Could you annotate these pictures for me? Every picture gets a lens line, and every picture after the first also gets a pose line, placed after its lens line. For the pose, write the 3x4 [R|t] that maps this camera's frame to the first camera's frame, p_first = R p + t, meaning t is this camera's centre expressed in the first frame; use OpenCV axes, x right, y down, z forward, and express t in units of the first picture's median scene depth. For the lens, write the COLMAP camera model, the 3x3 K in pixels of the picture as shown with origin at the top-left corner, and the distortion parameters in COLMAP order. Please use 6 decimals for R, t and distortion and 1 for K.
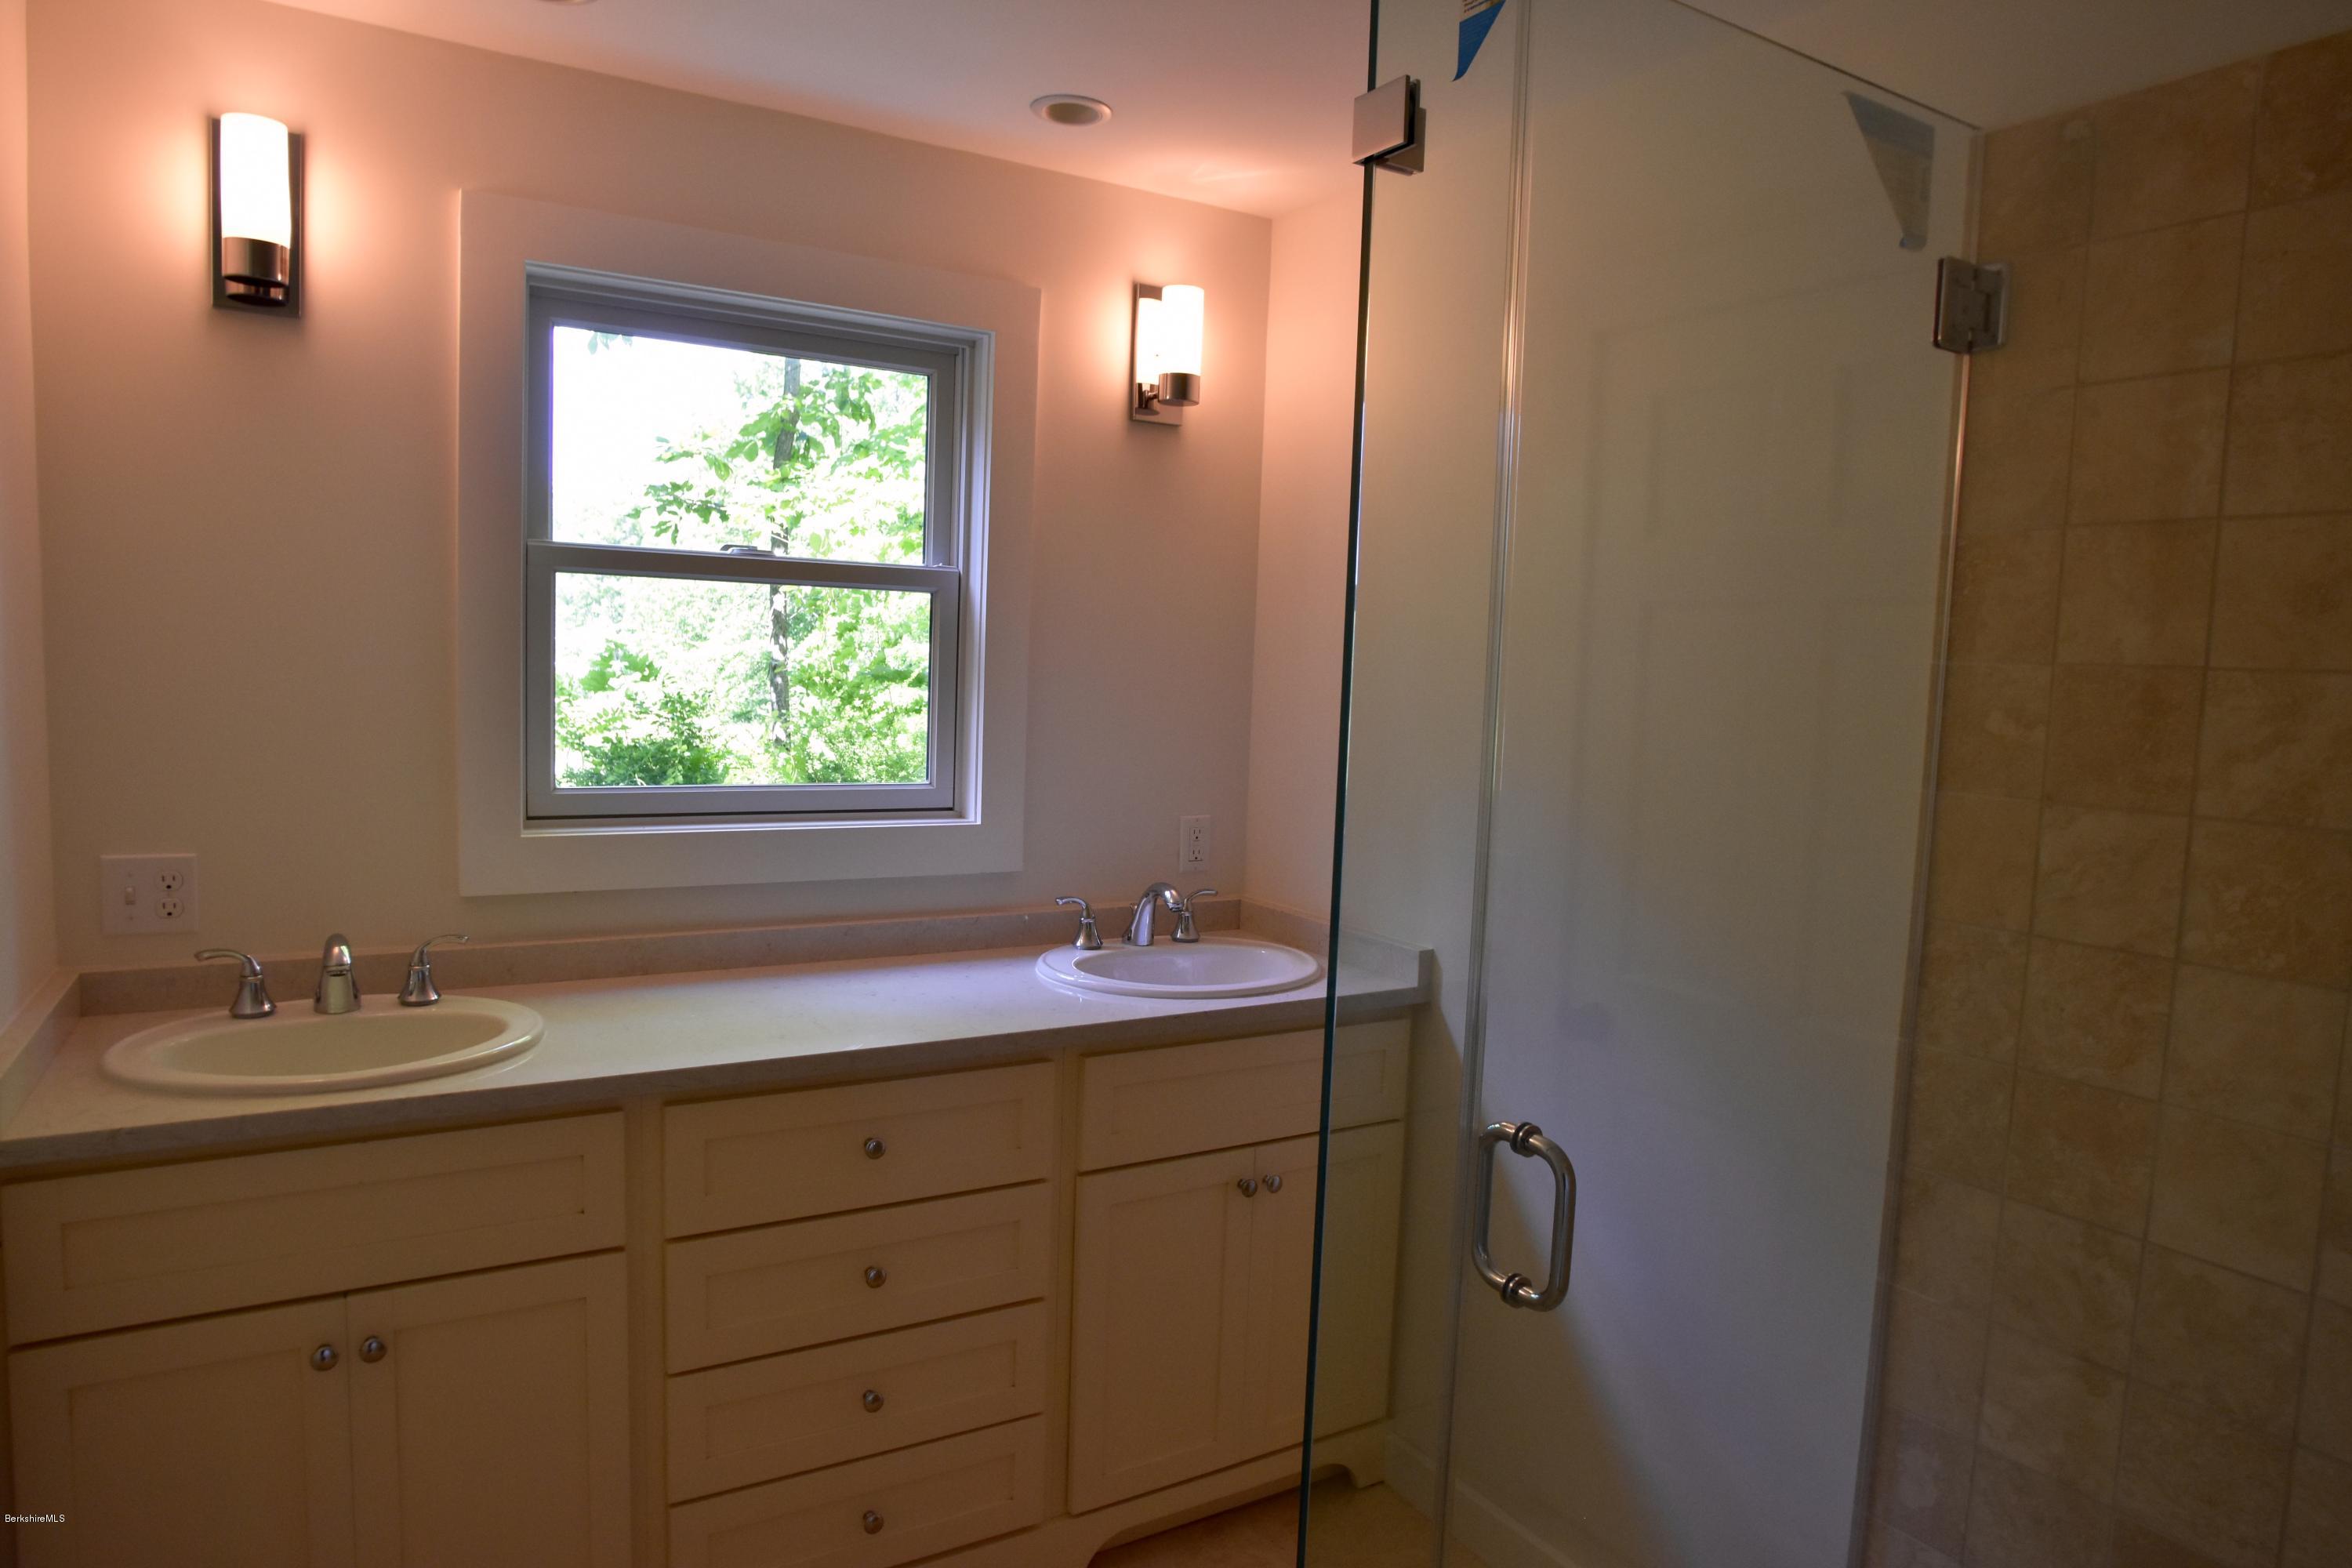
lens RADIAL K [[1452.6, 0, 1167.2], [0, 1452.6, 791.7], [0, 0, 1]] dist [-0.080062, 0.042580]
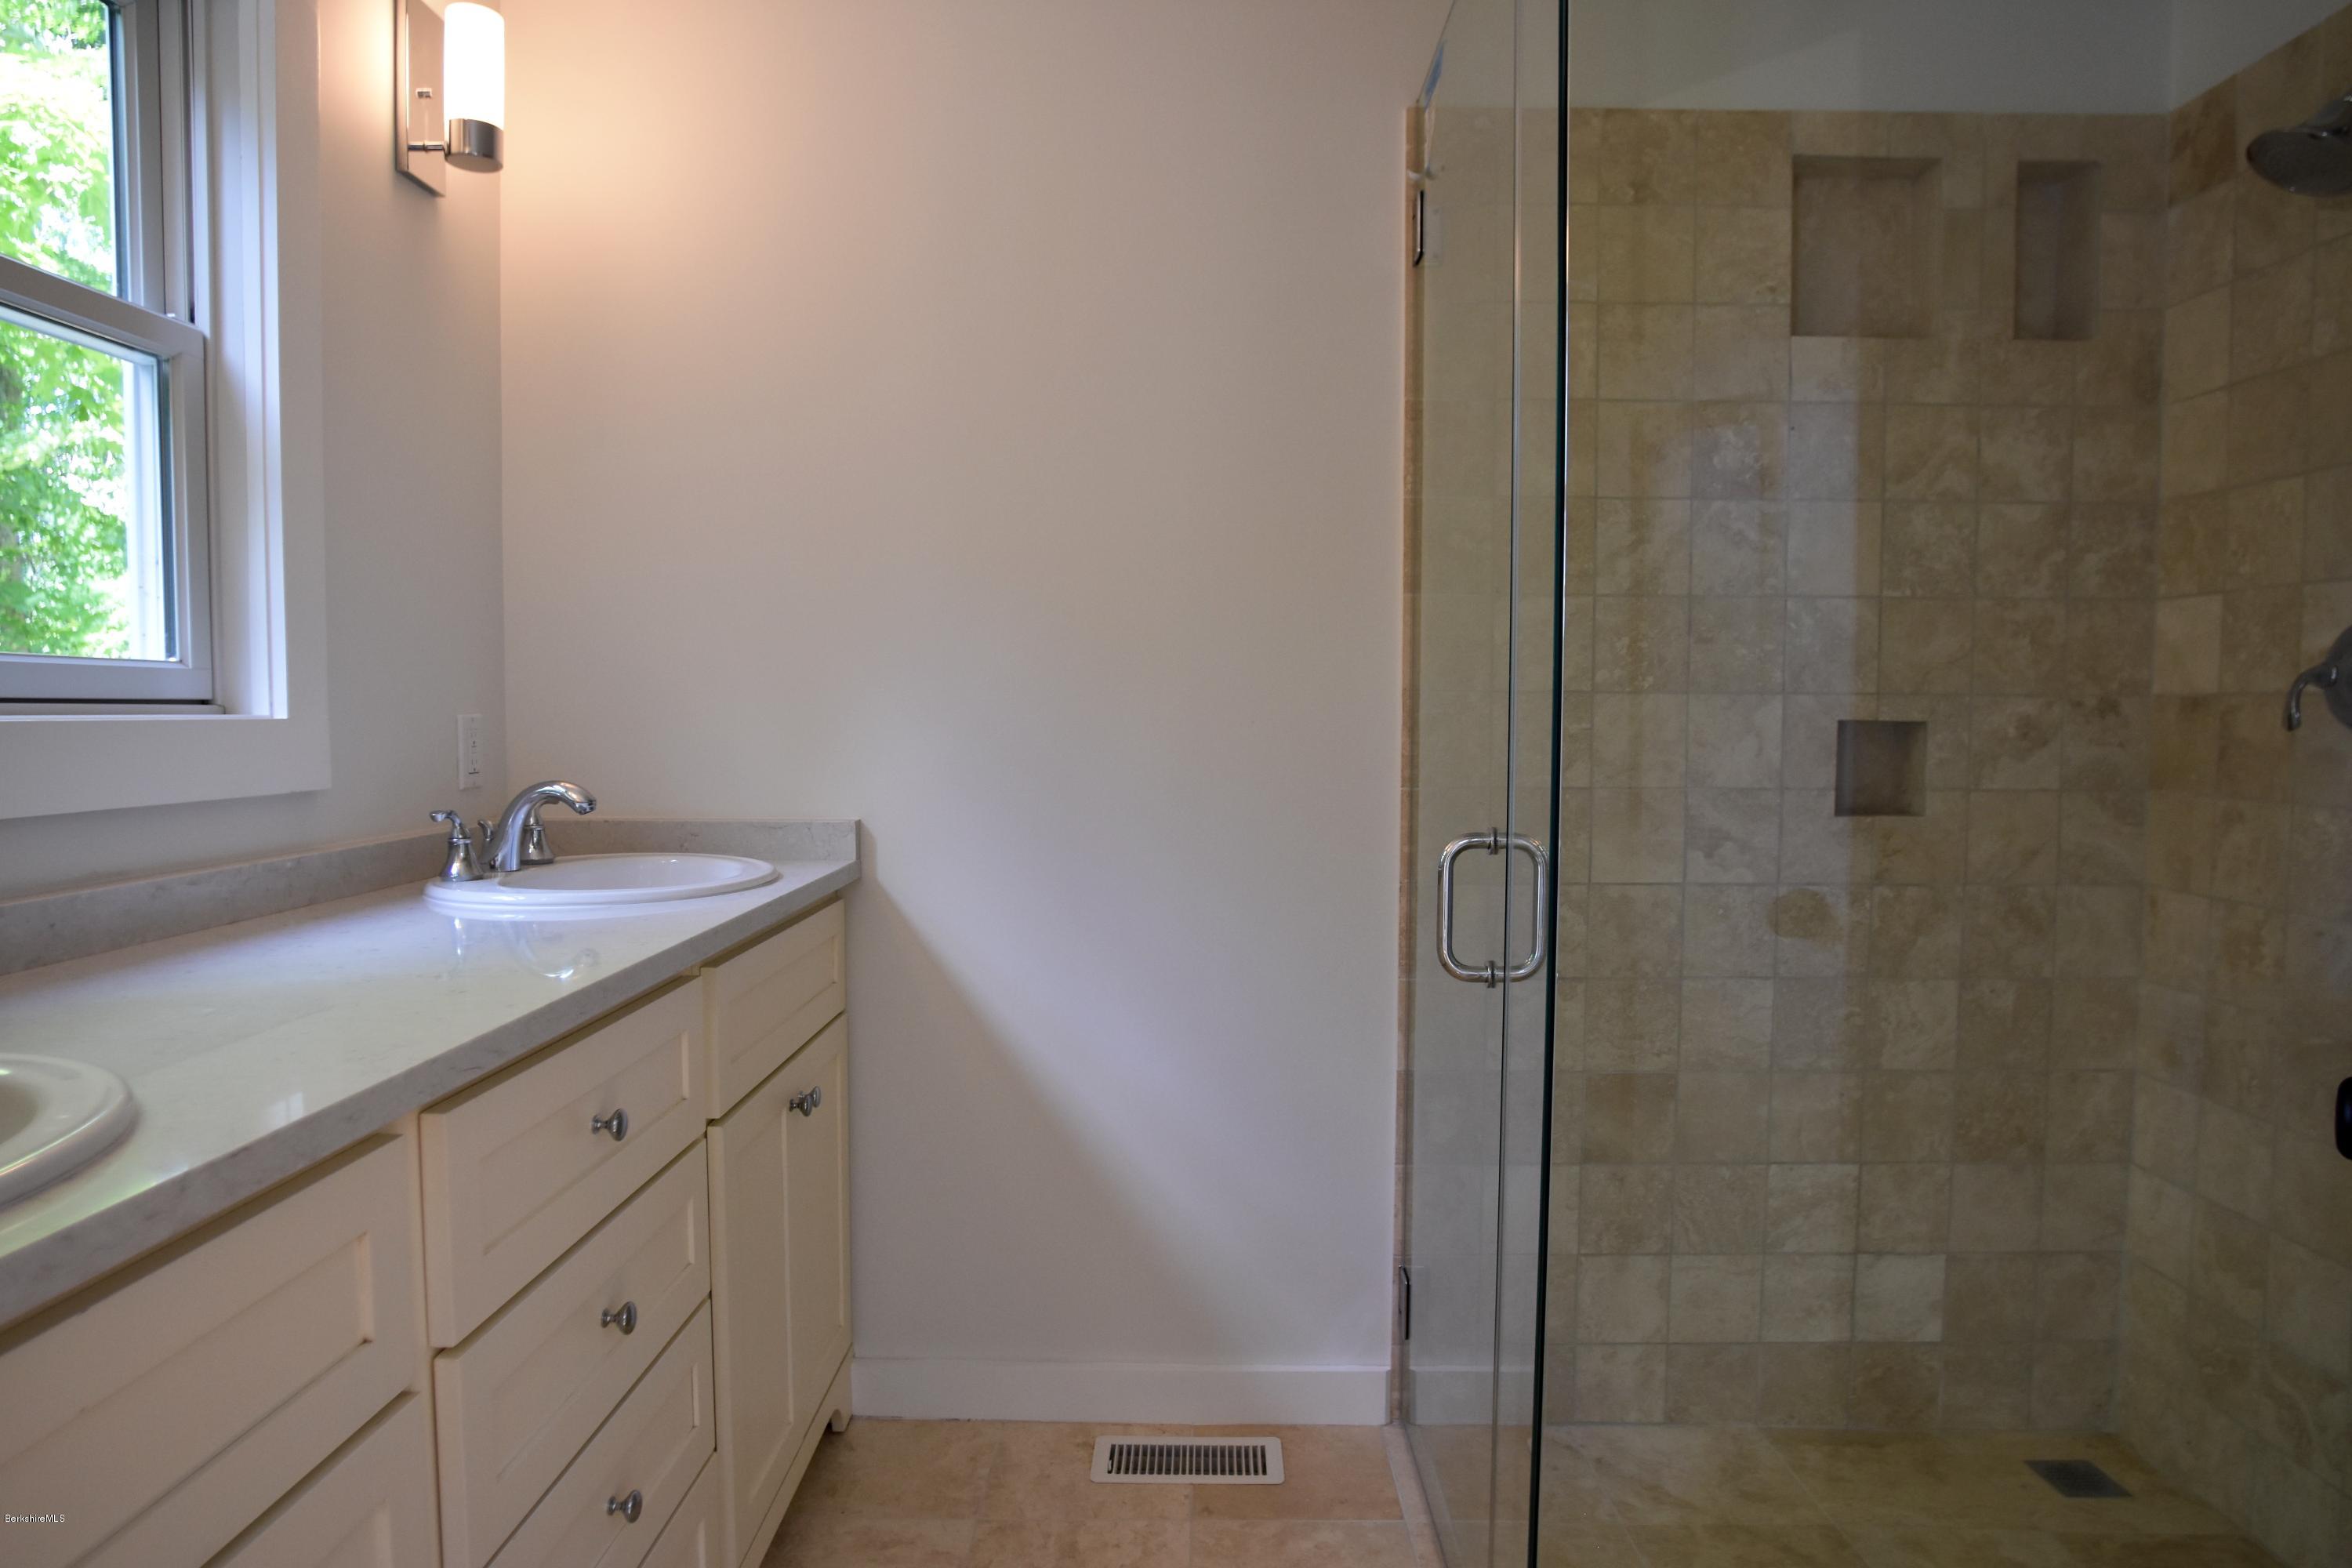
lens RADIAL K [[1452.6, 0, 1167.2], [0, 1452.6, 791.7], [0, 0, 1]] dist [-0.080062, 0.042580]
pose [[0.523169, -0.081329, 0.848339, -0.587529], [0.094806, 0.994811, 0.036904, 0.087903], [-0.846939, 0.061120, 0.528165, 0.401637]]
